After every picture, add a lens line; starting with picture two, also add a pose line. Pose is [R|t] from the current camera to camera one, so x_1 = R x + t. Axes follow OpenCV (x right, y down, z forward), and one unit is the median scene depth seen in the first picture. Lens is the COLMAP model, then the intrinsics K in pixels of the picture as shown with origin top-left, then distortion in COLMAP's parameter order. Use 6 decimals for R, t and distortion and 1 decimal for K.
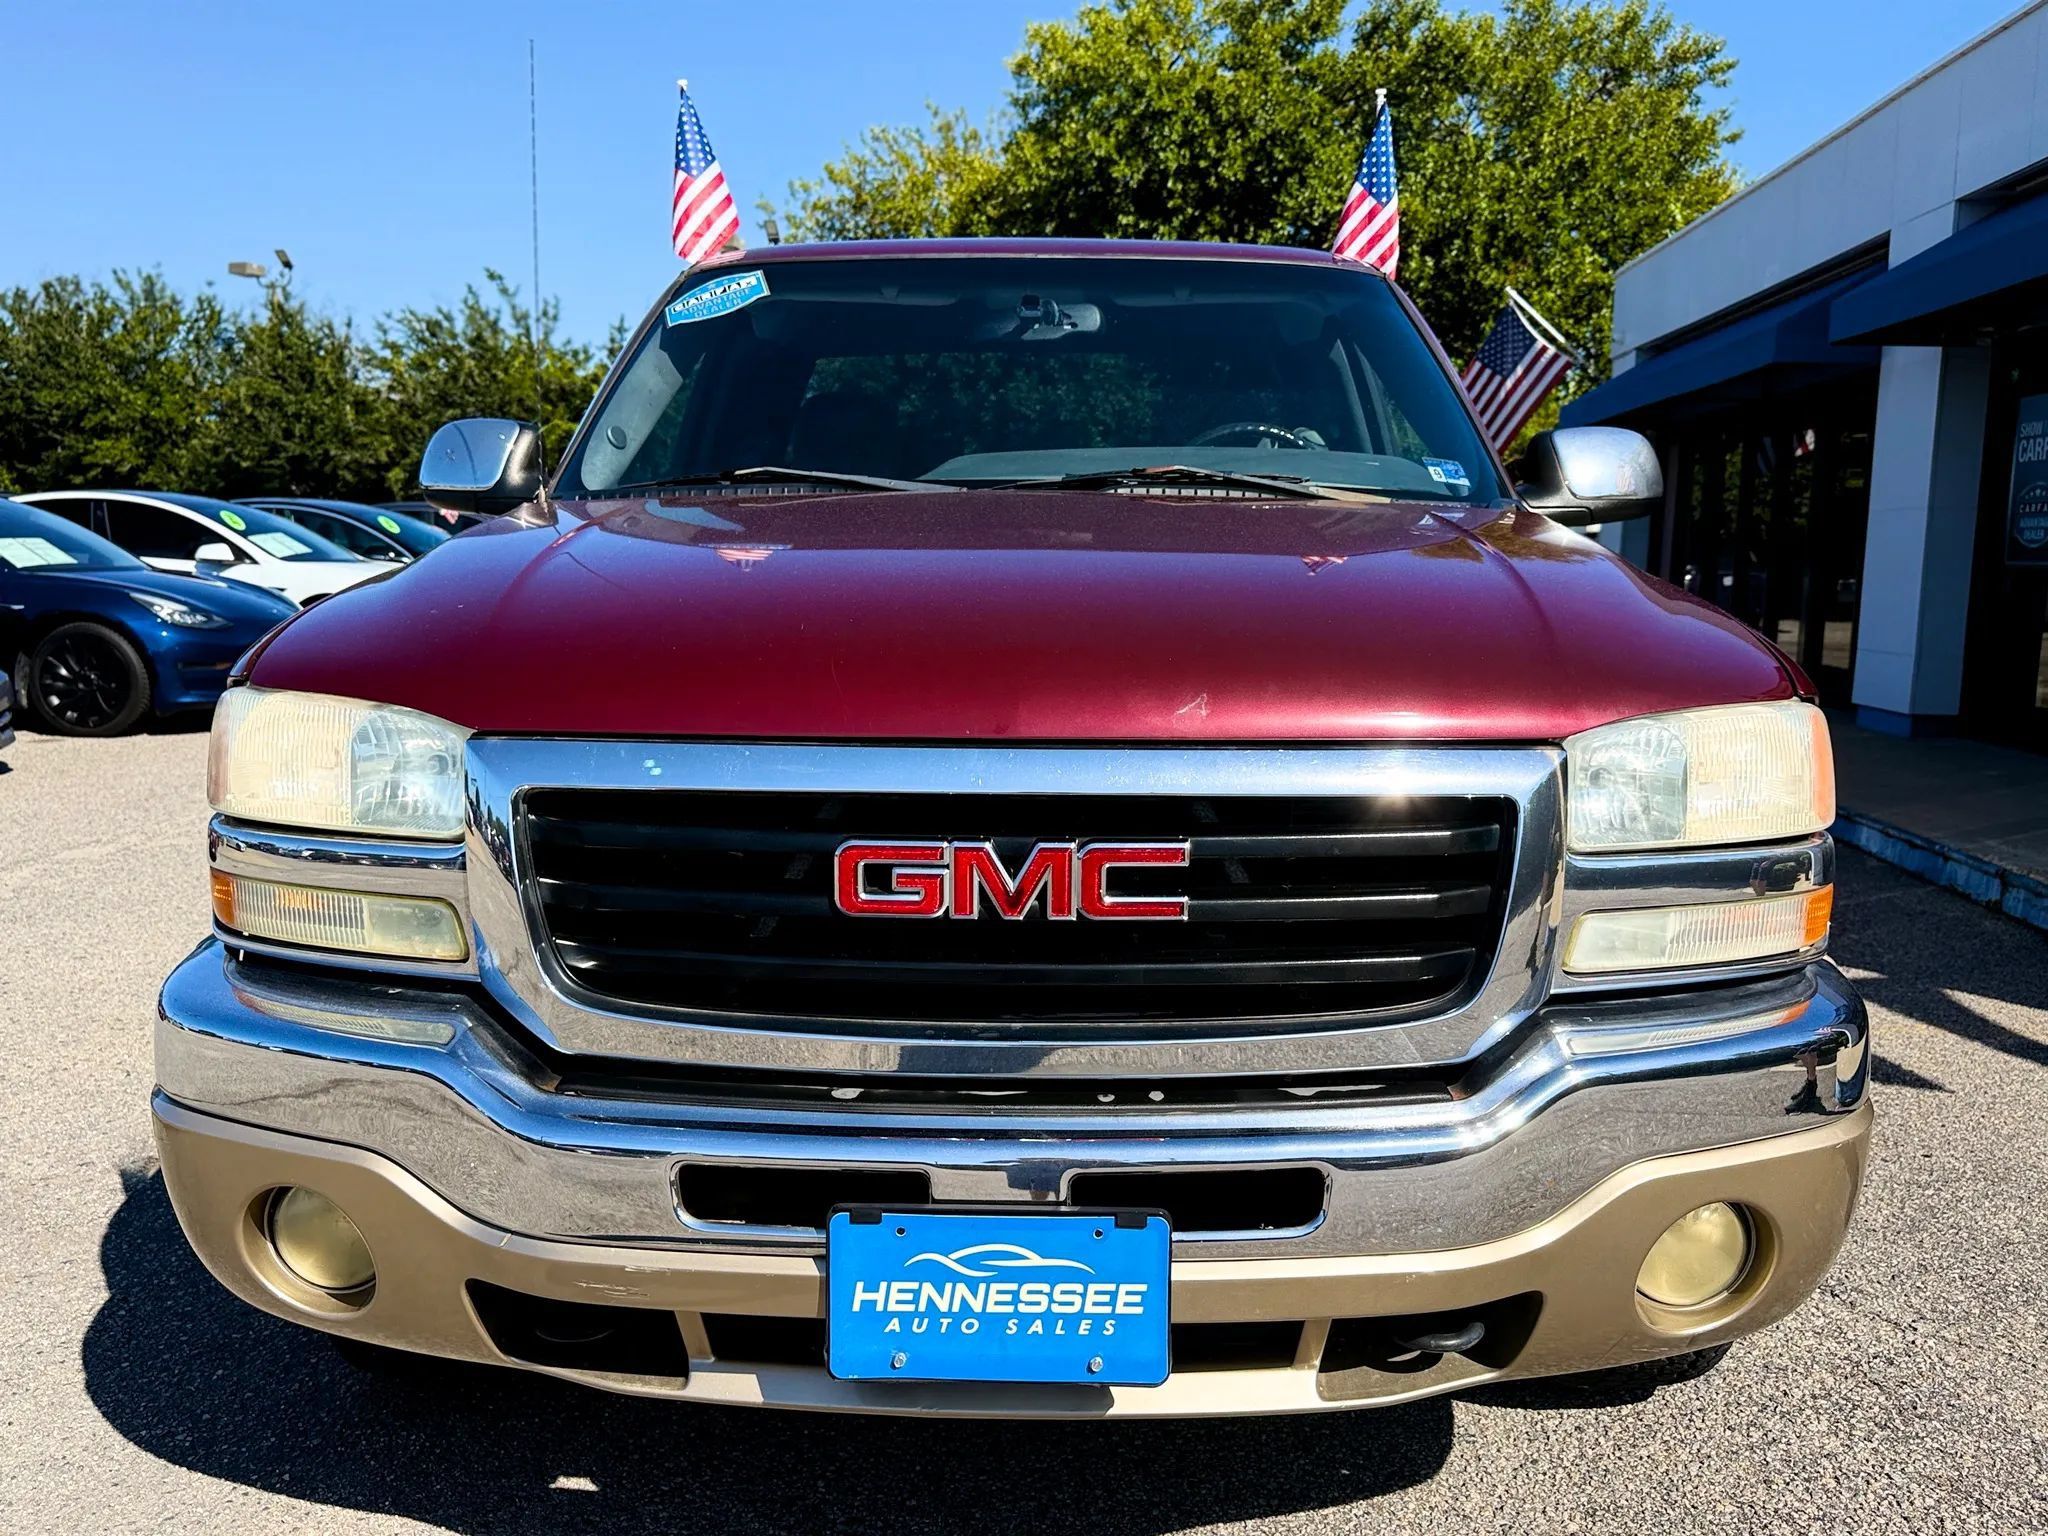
lens RADIAL K [[1709.1, 0, 1019.3], [0, 1709.1, 772.0], [0, 0, 1]] dist [0.041116, -0.060133]
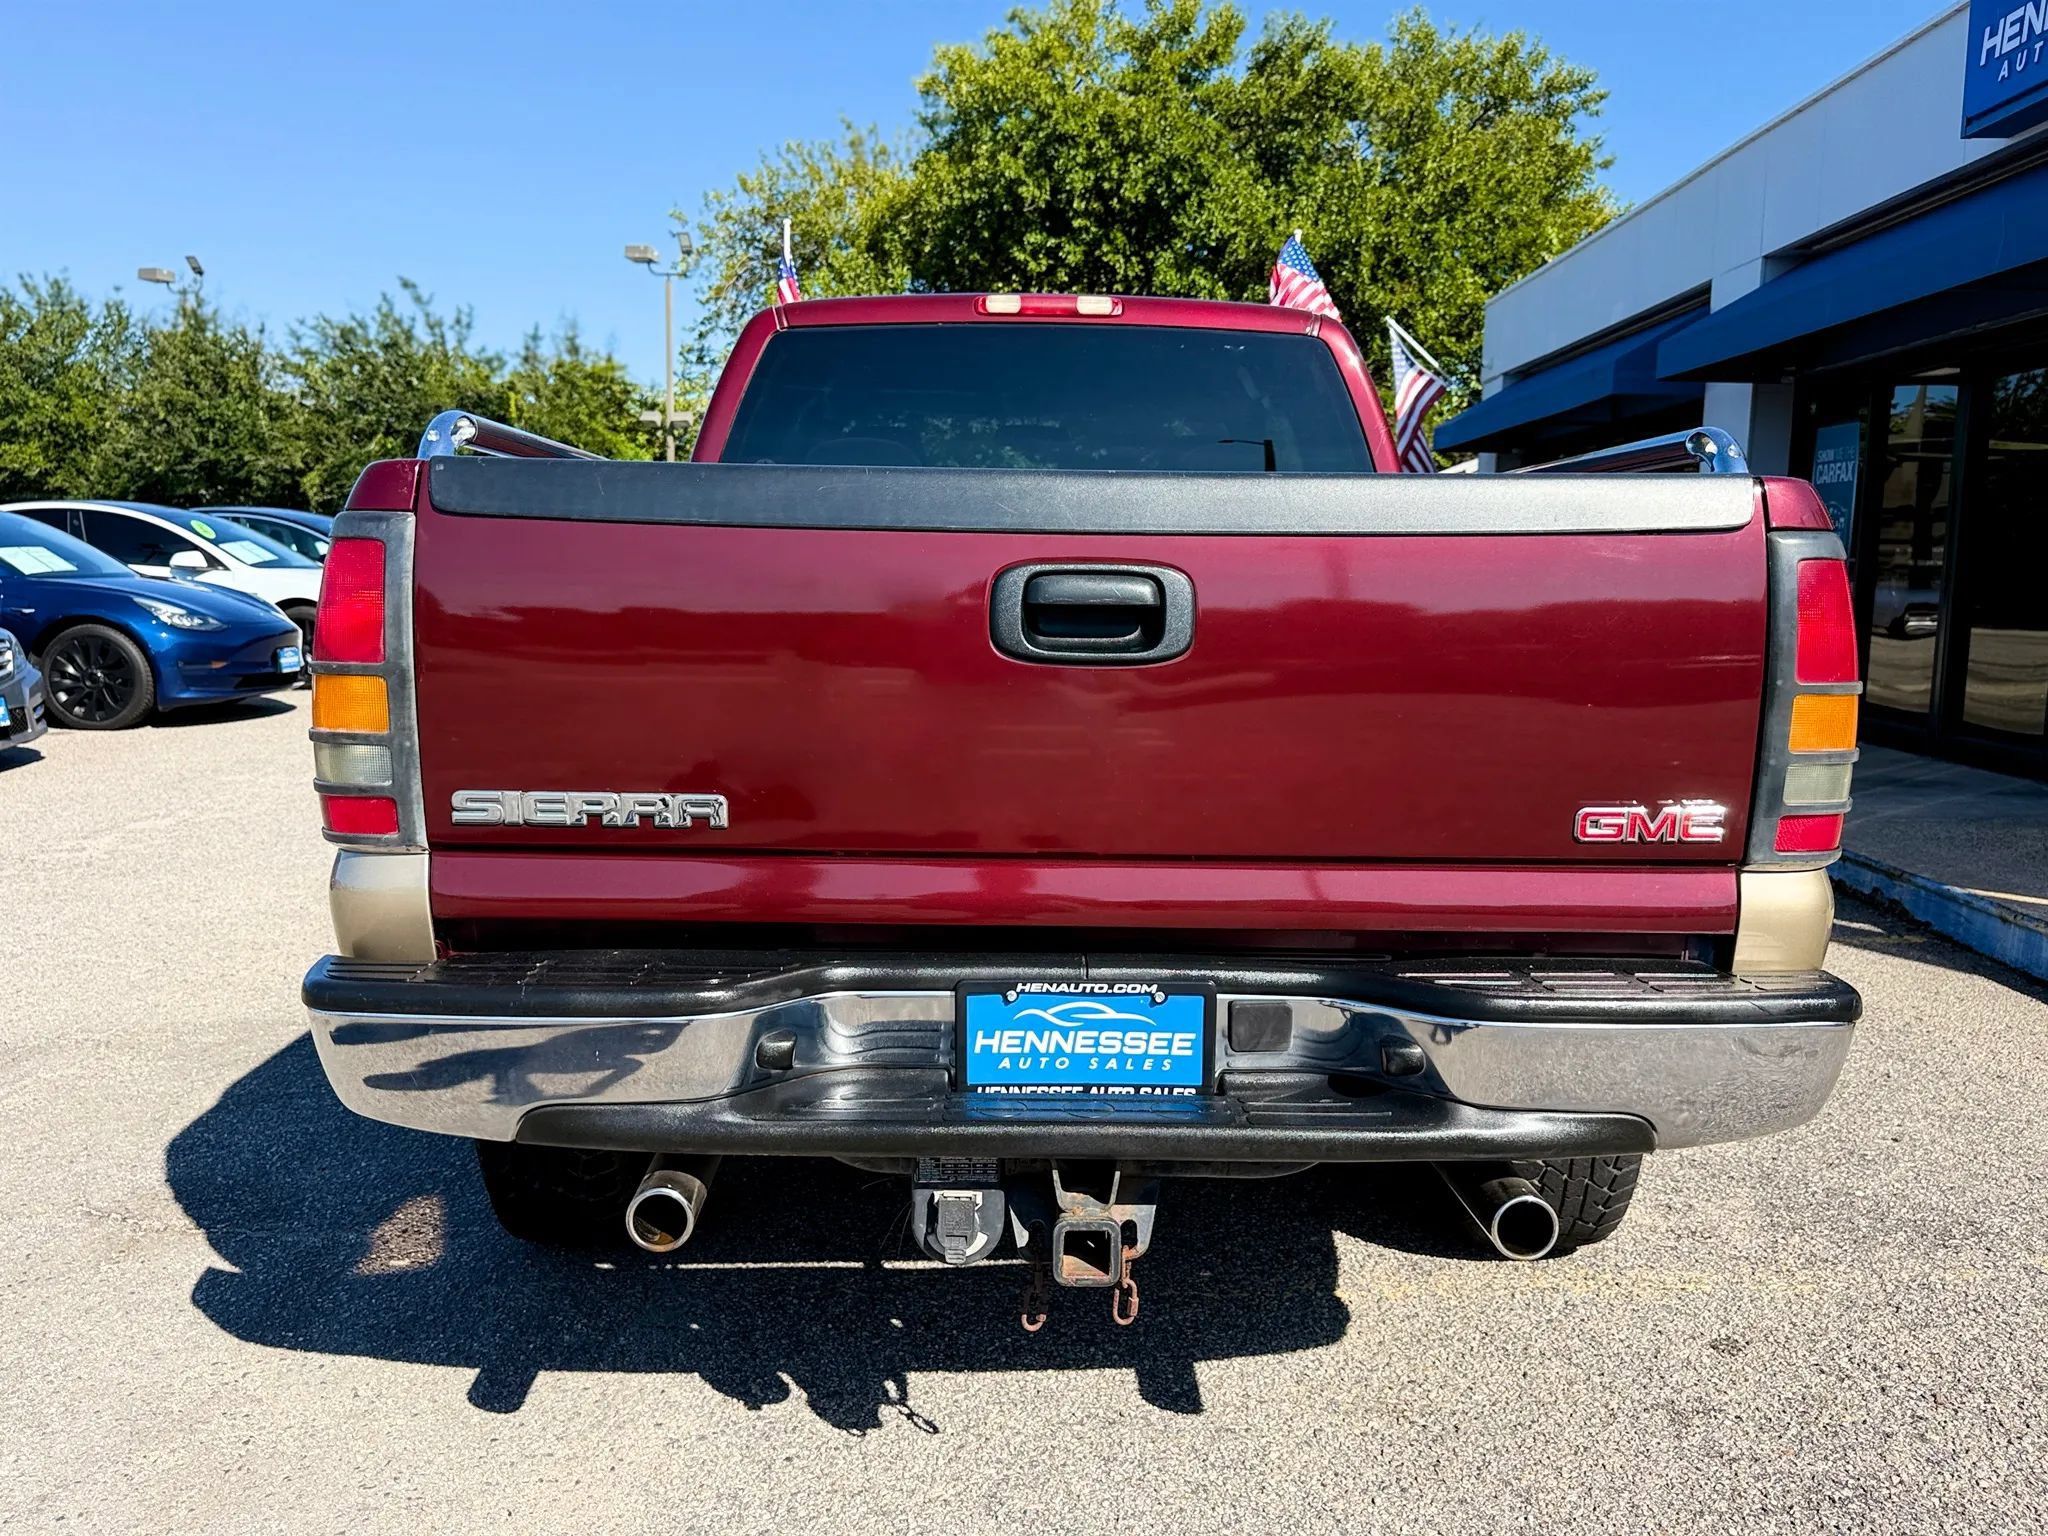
lens RADIAL K [[1709.1, 0, 1019.3], [0, 1709.1, 772.0], [0, 0, 1]] dist [0.041116, -0.060133]
pose [[0.998426, -0.006395, 0.055714, -0.005003], [0.006511, 0.999977, -0.001906, 0.003195], [-0.055700, 0.002265, 0.998445, -0.031827]]
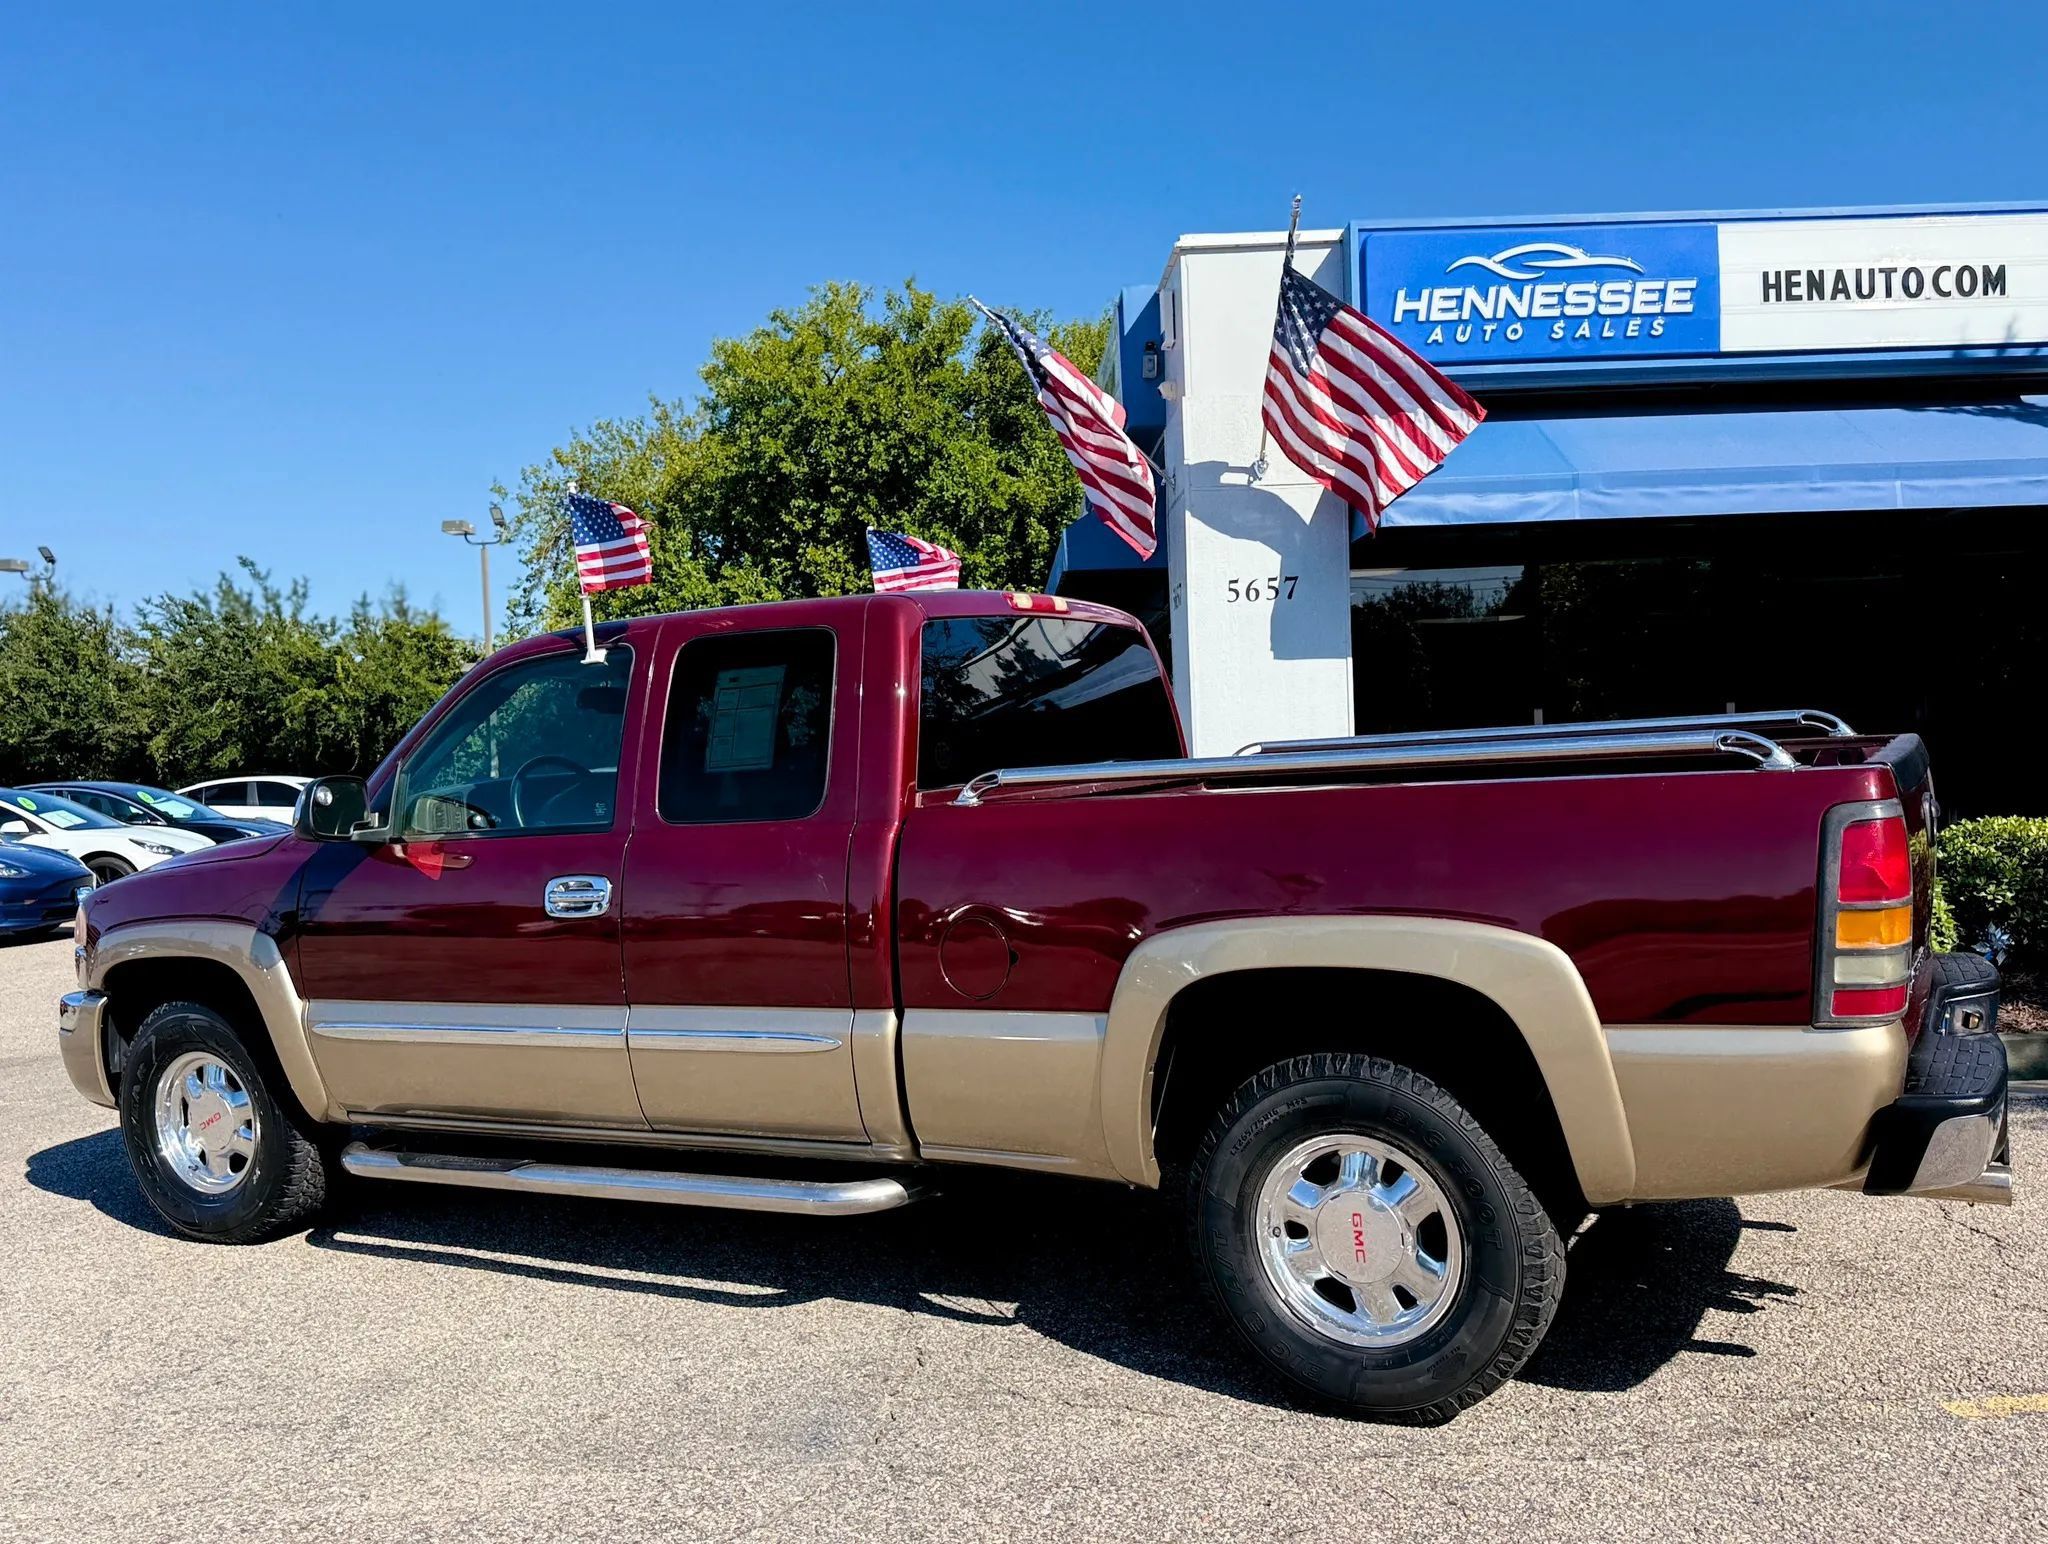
lens RADIAL K [[1720.7, 0, 1050.7], [0, 1720.7, 794.4], [0, 0, 1]] dist [0.110108, -0.194059]
pose [[0.990689, -0.057868, 0.123237, 0.068651], [0.070936, 0.991998, -0.104439, 0.019244], [-0.116207, 0.112208, 0.986866, -0.178449]]
